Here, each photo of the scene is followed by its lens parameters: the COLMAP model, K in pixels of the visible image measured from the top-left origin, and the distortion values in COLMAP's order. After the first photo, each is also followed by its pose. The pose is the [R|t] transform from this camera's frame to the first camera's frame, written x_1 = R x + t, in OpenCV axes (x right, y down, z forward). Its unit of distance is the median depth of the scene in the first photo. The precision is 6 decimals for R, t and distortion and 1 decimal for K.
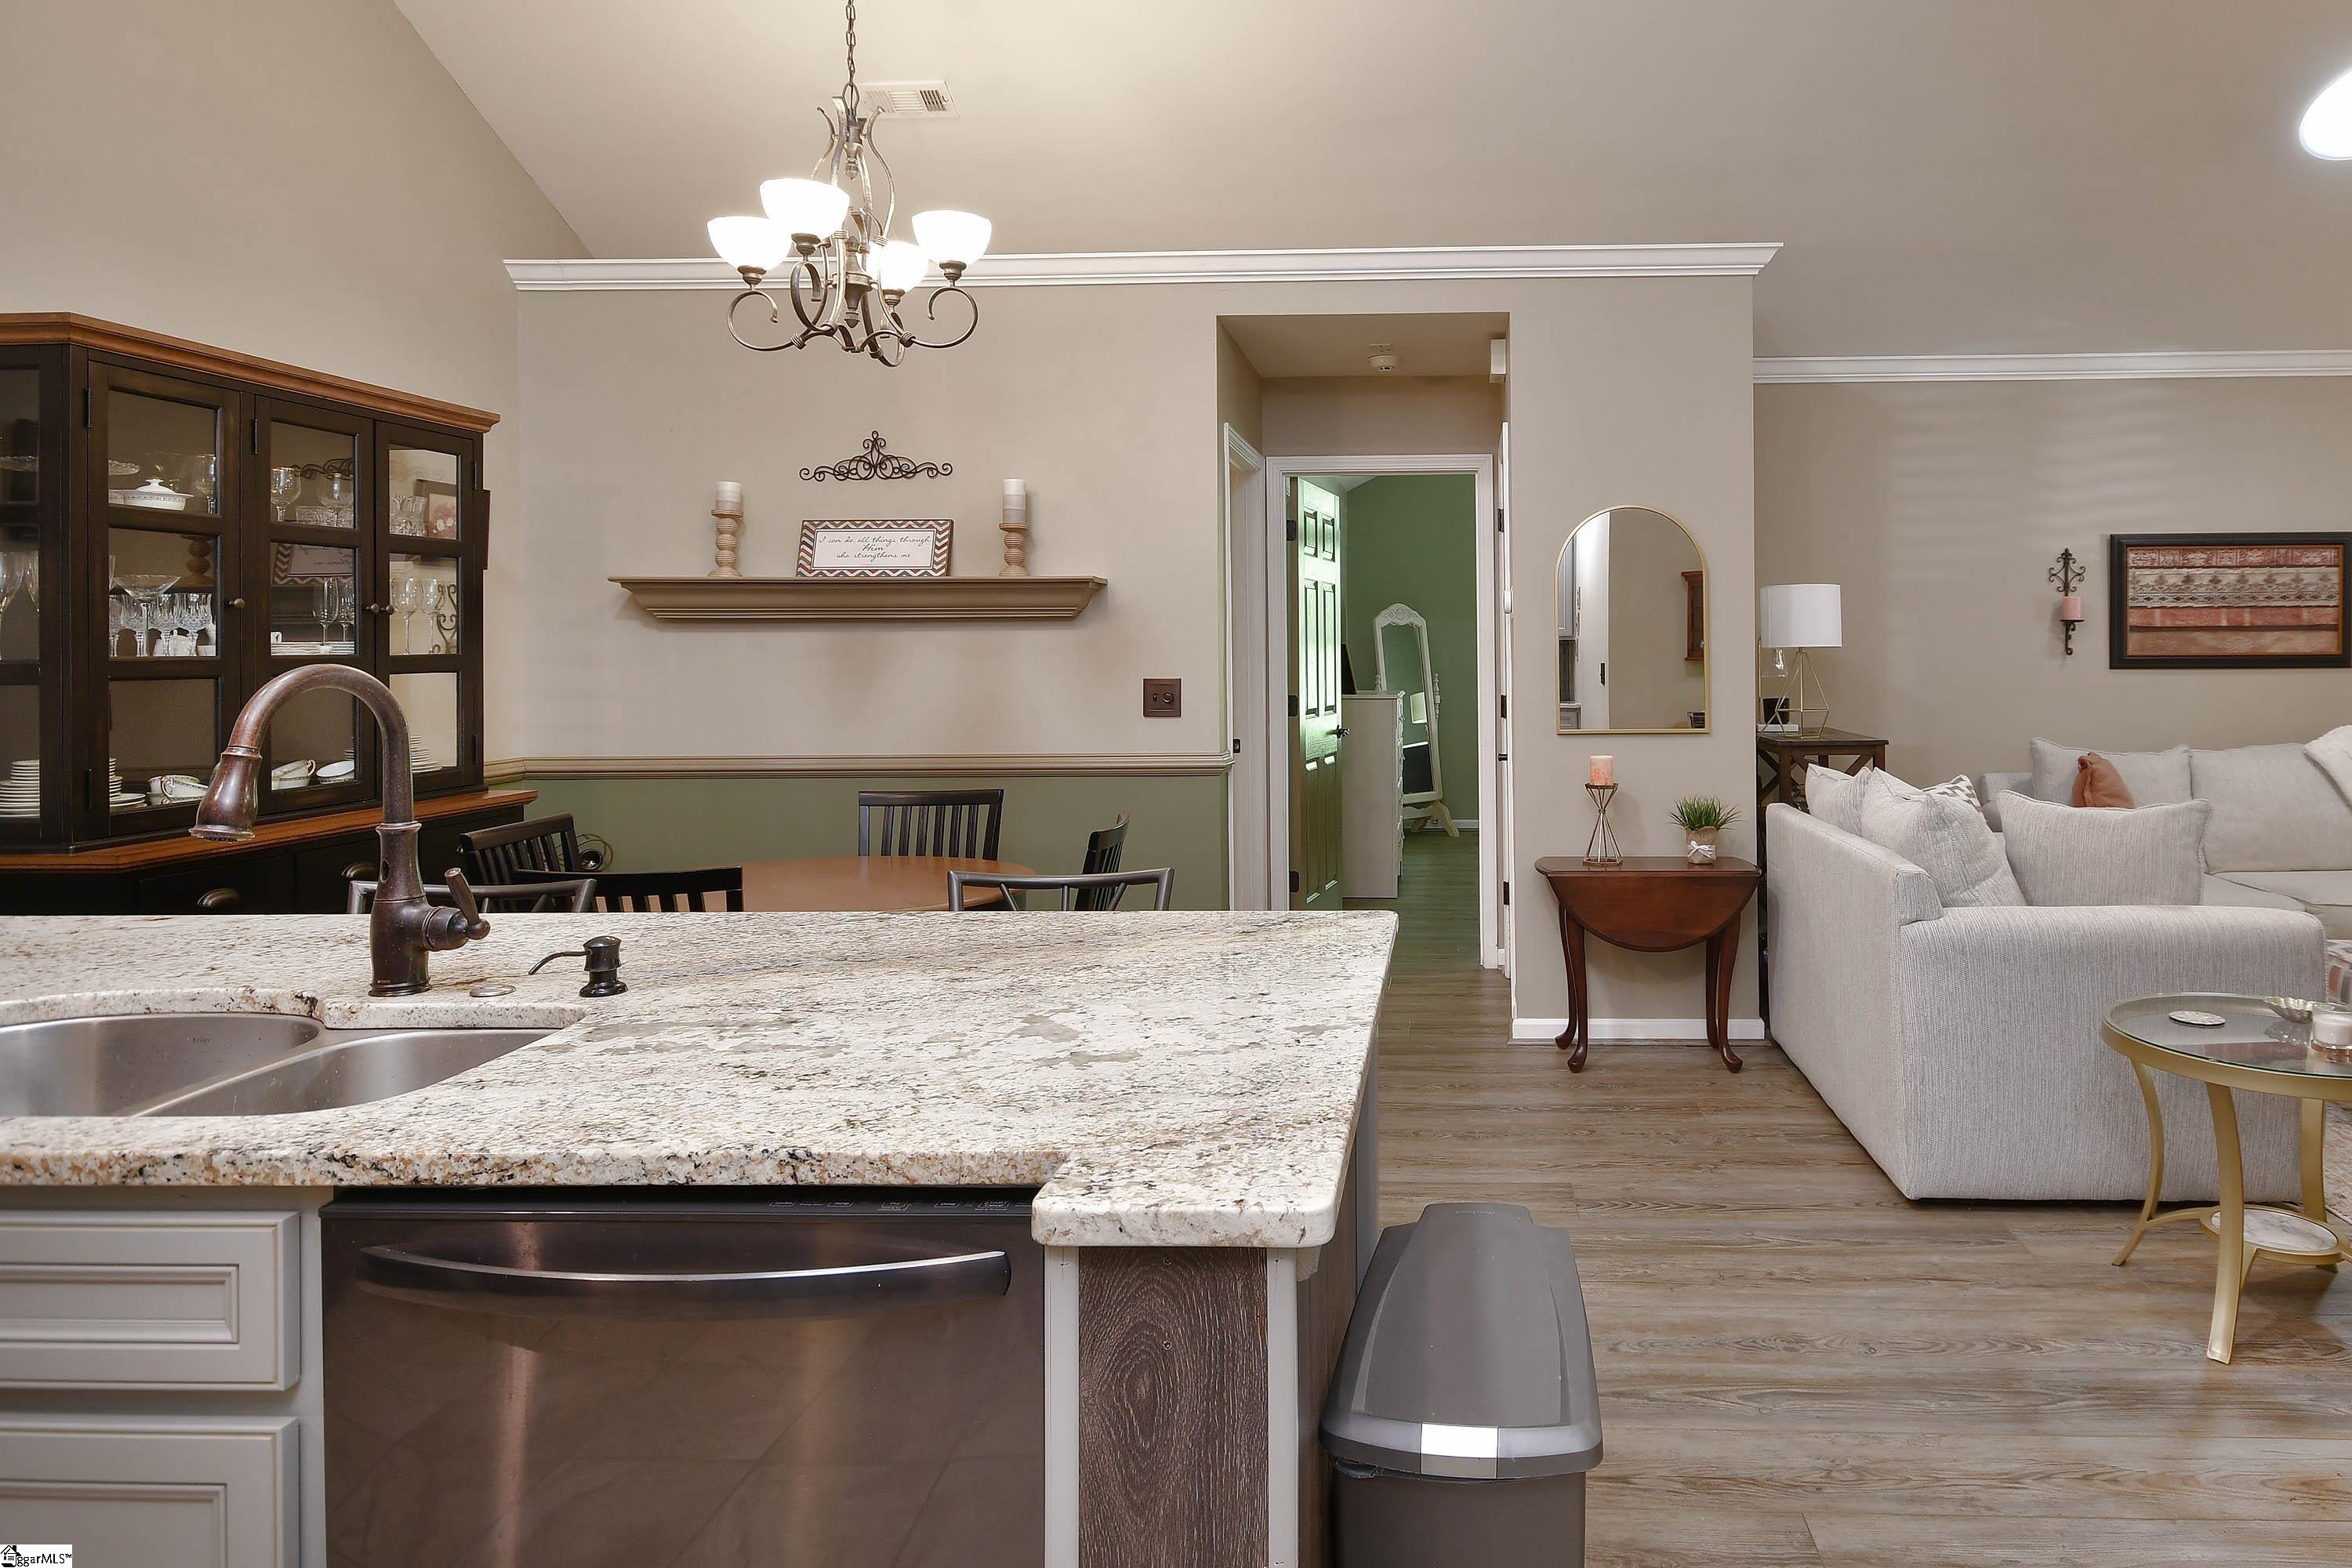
lens RADIAL K [[1496.5, 0, 1297.4], [0, 1496.5, 618.8], [0, 0, 1]] dist [-0.002466, -0.004603]
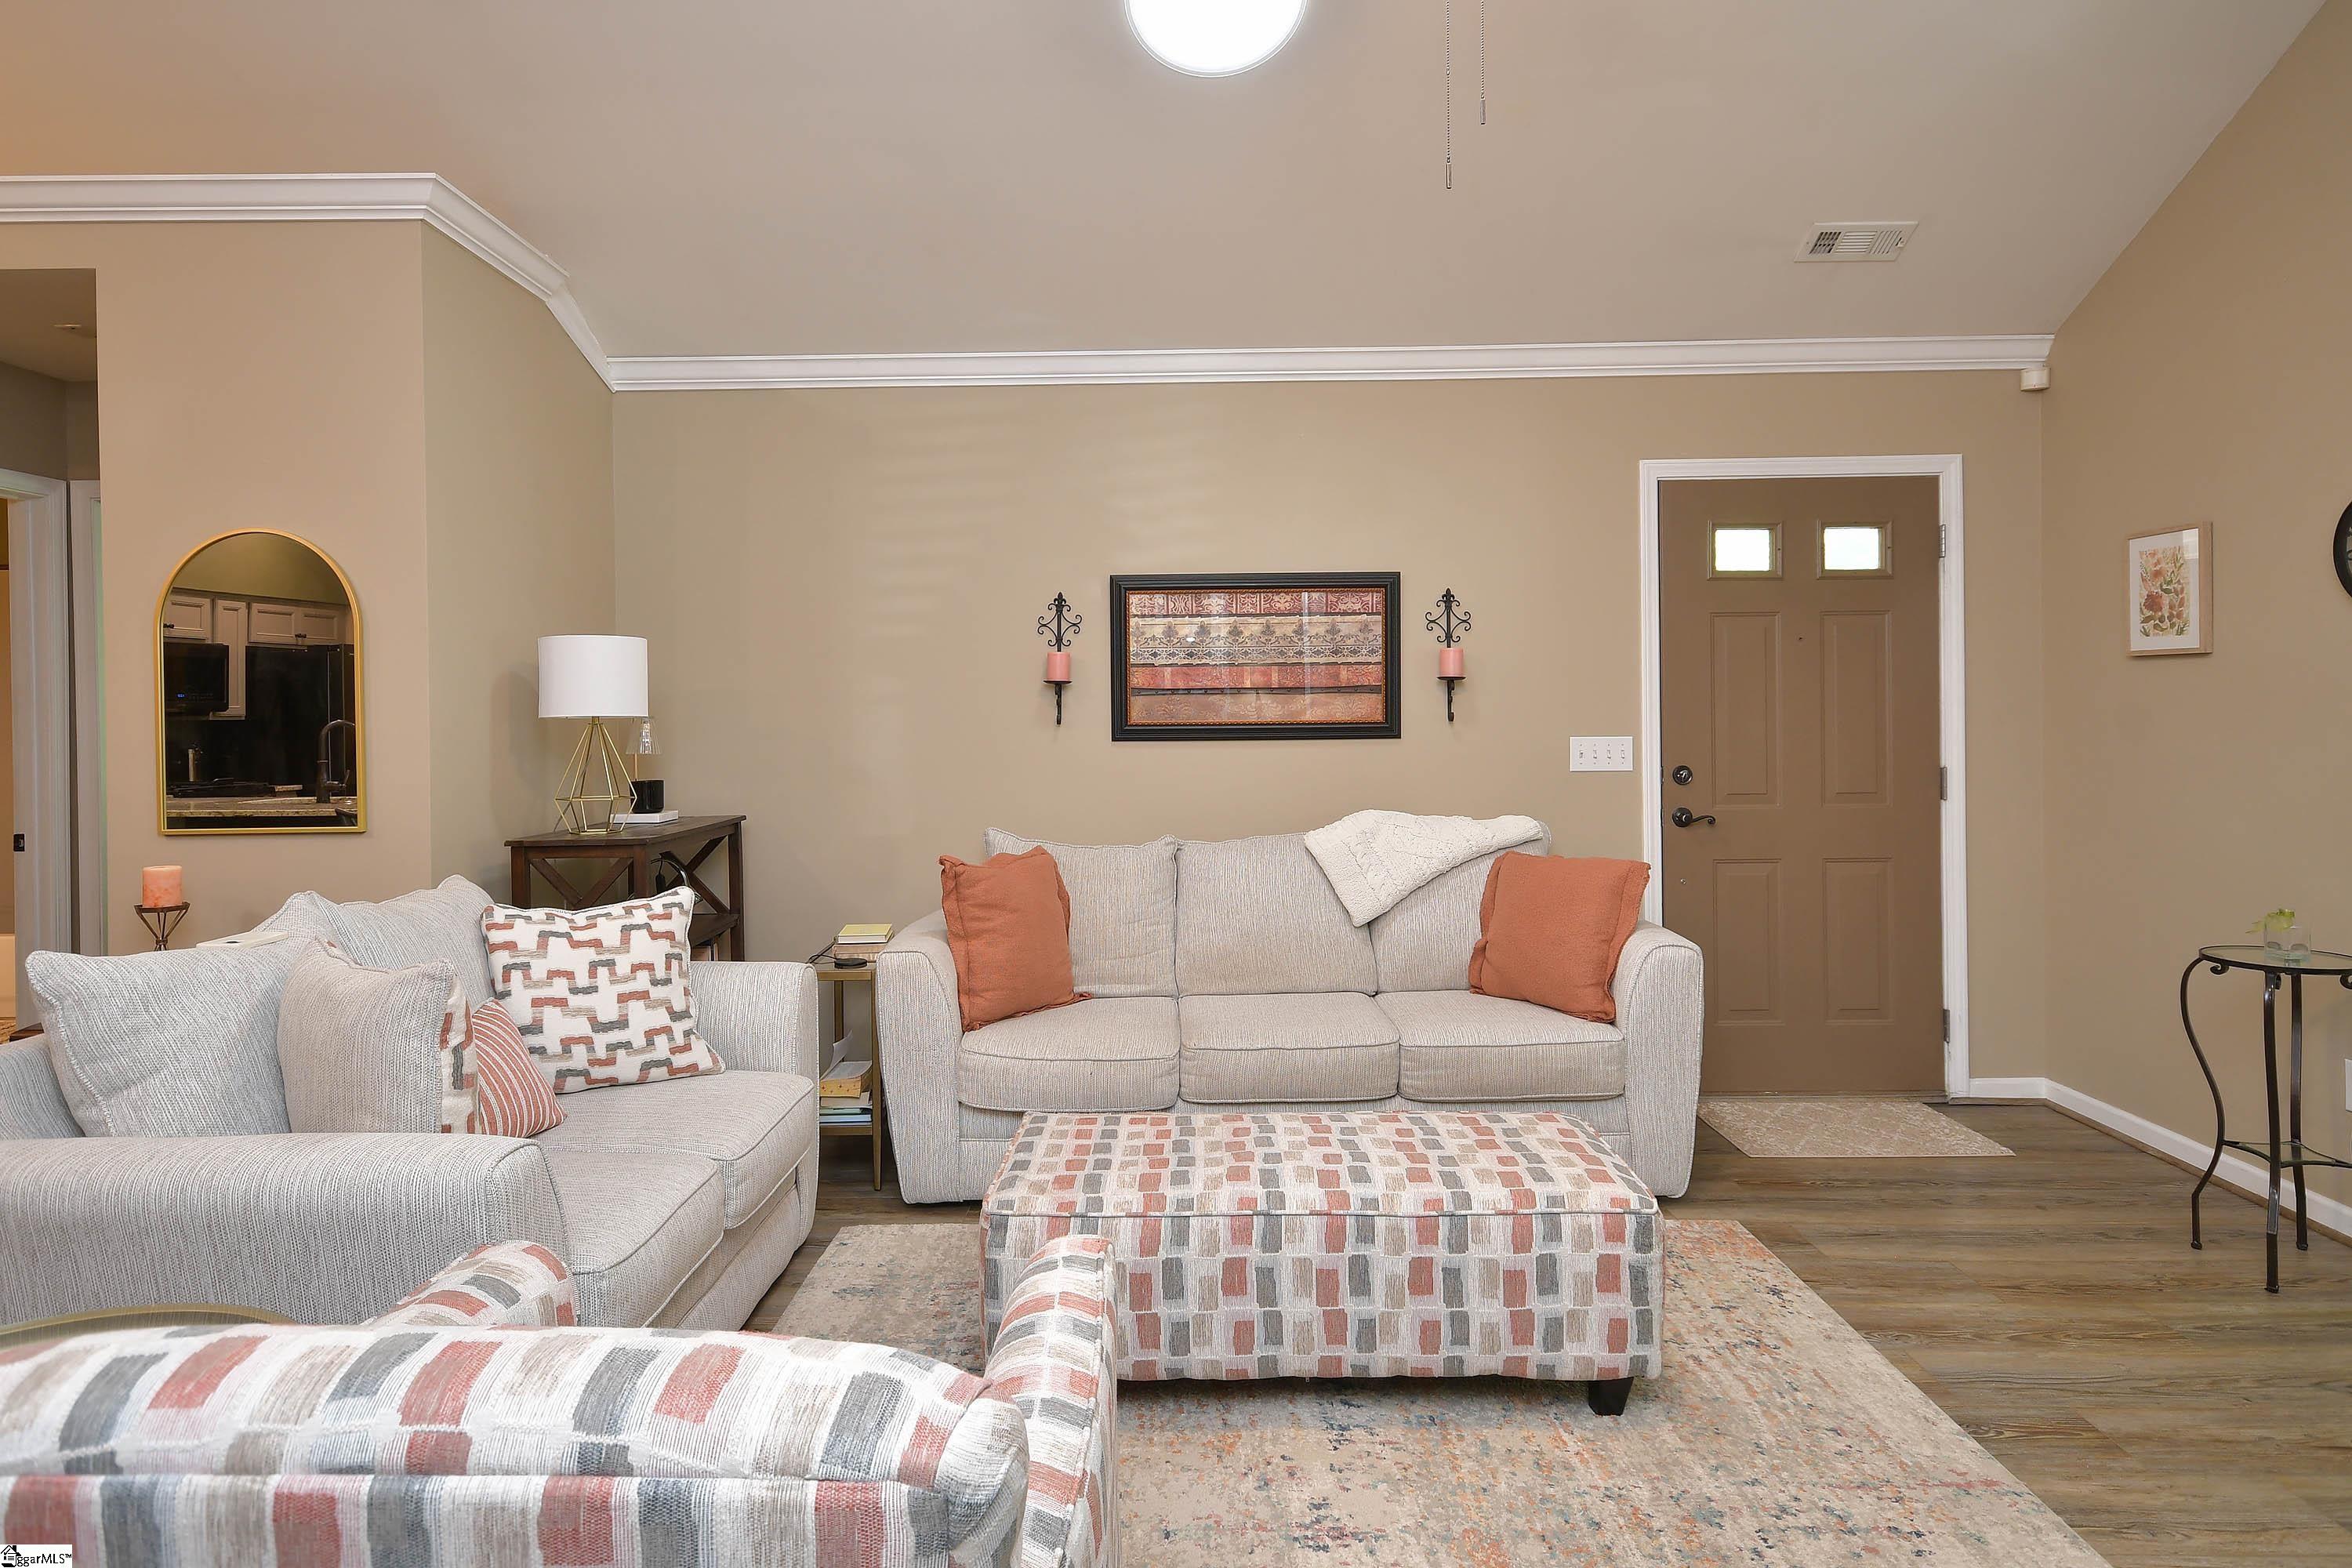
lens RADIAL K [[1310.9, 0, 1192.7], [0, 1310.9, 737.0], [0, 0, 1]] dist [0.015487, -0.003814]
pose [[0.999980, -0.003339, 0.005394, 0.707332], [0.003113, 0.999141, 0.041321, 0.002446], [-0.005528, -0.041303, 0.999131, 0.345366]]
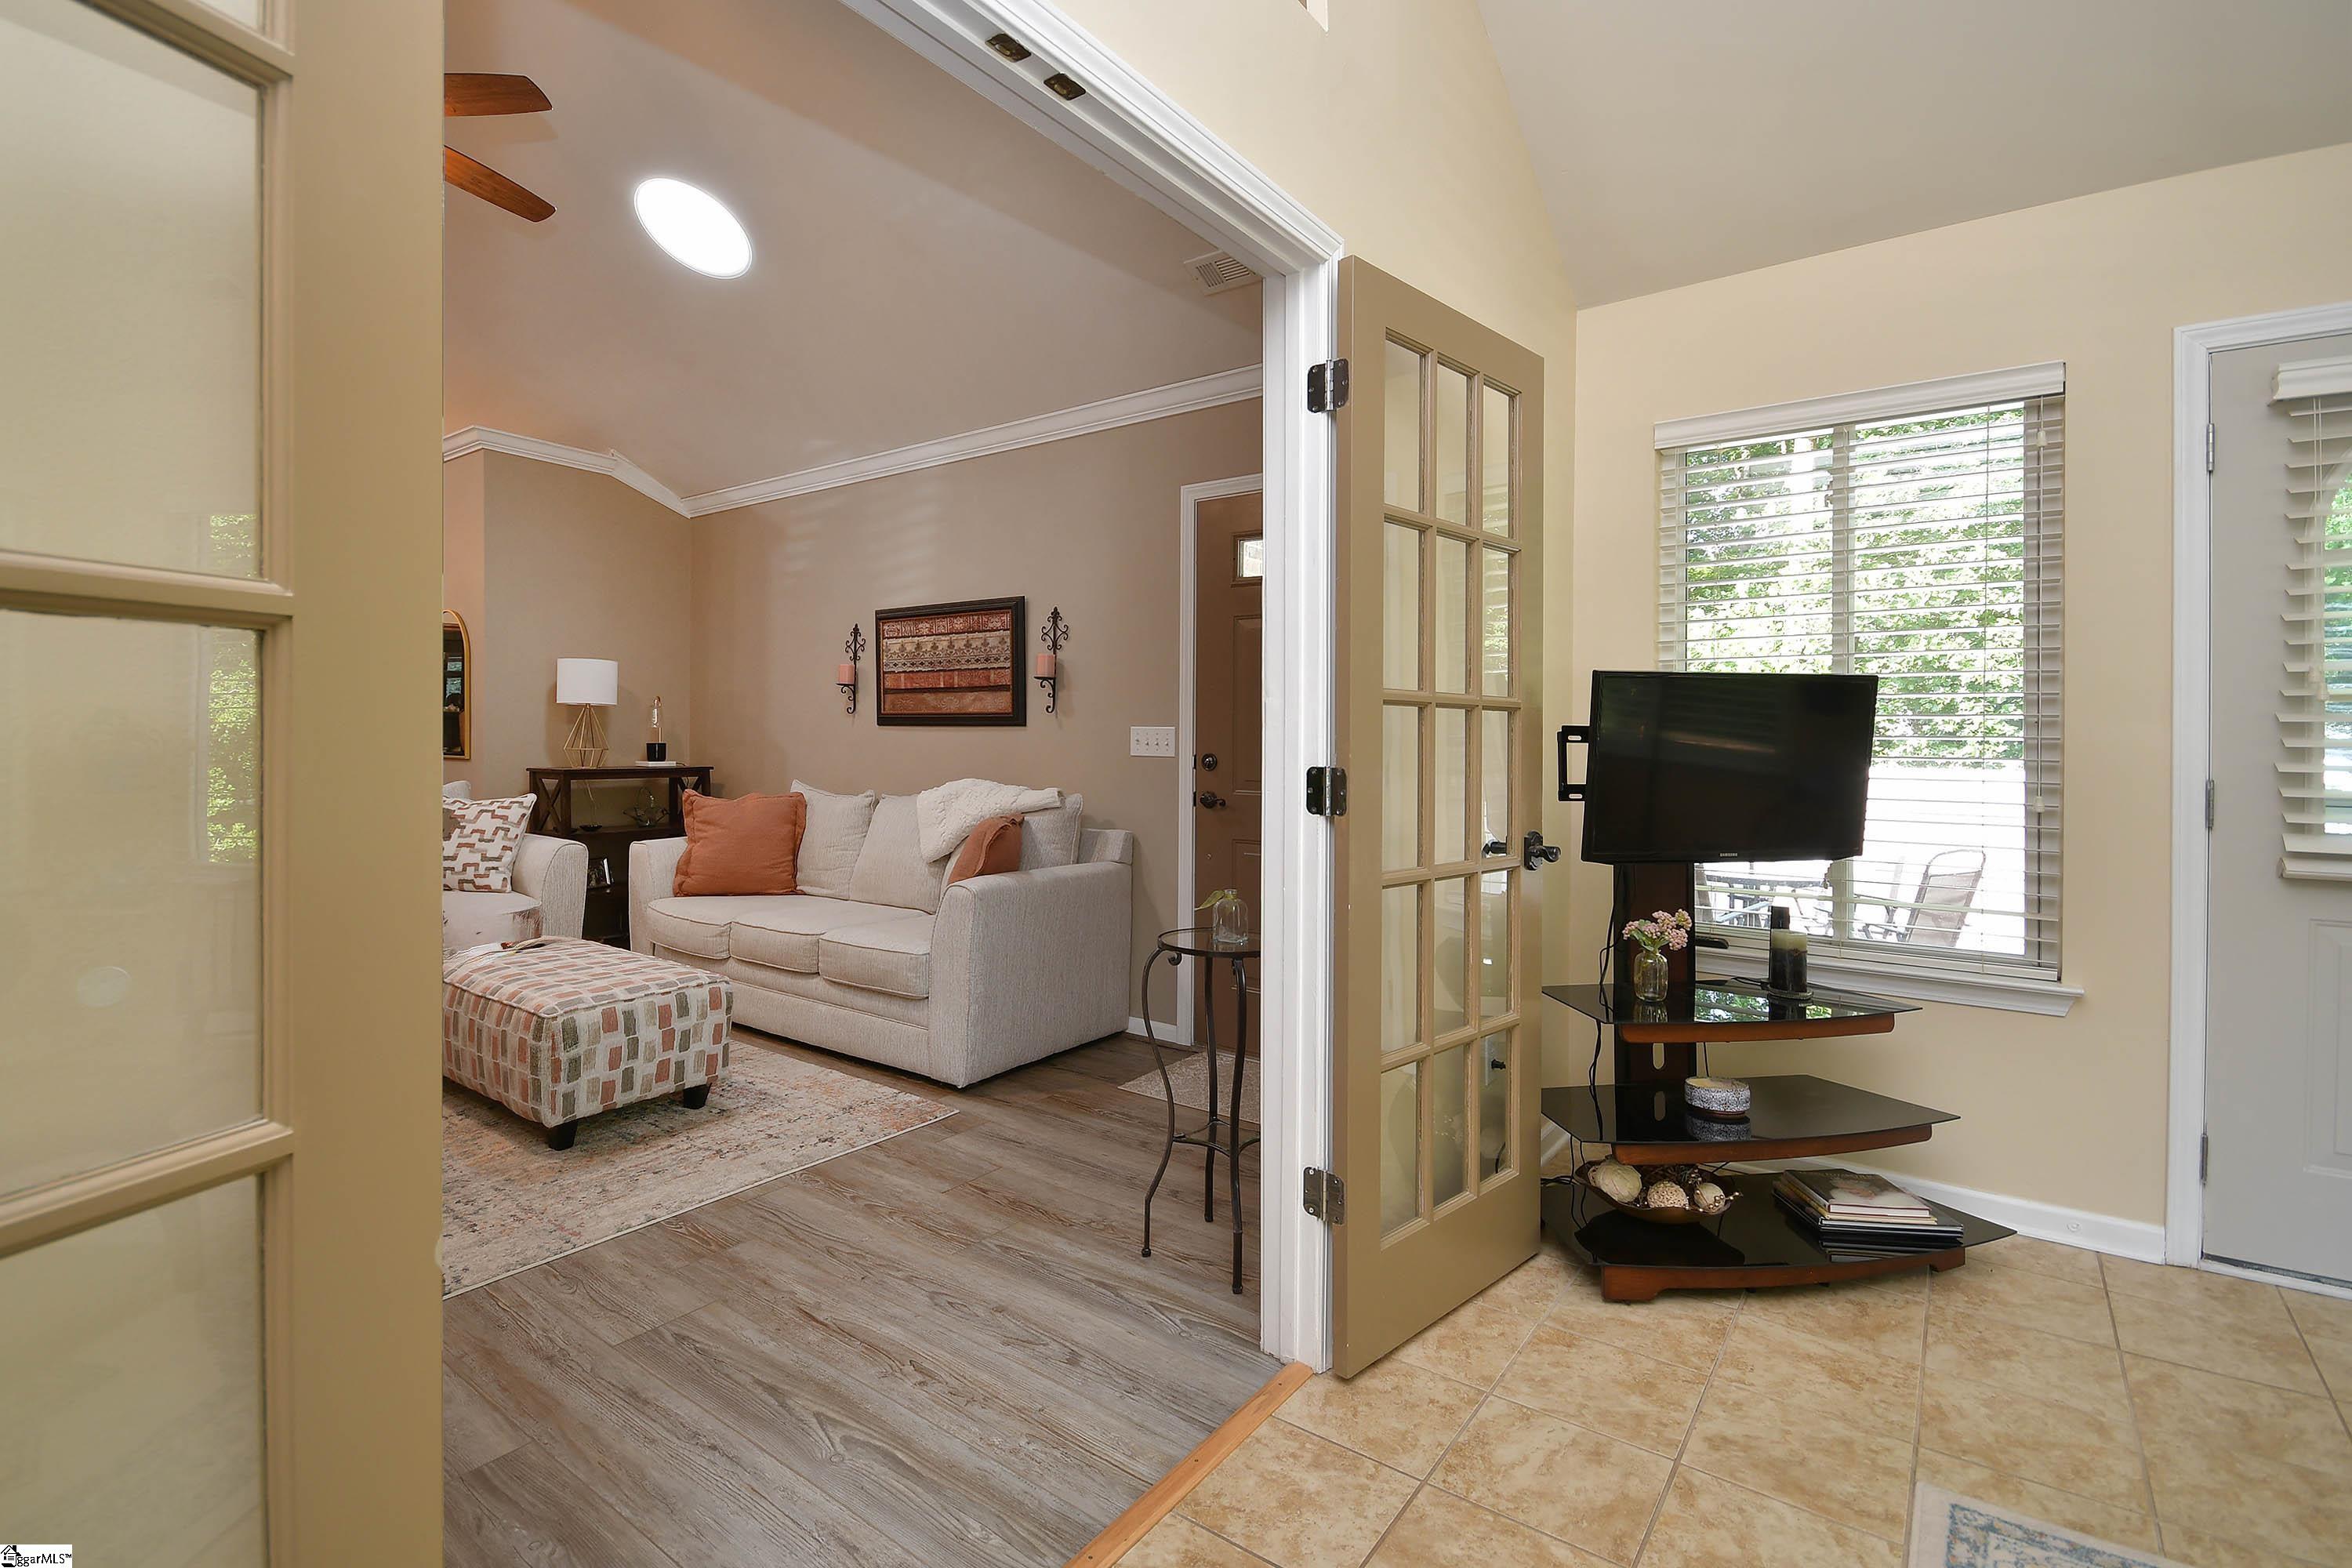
lens RADIAL K [[1049.2, 0, 1085.5], [0, 1049.2, 768.8], [0, 0, 1]] dist [-0.003028, -0.002327]
pose [[0.807159, 0.034892, -0.589302, 1.407423], [-0.001282, 0.998353, 0.057357, 0.024173], [0.590332, -0.045541, 0.805874, 0.521428]]
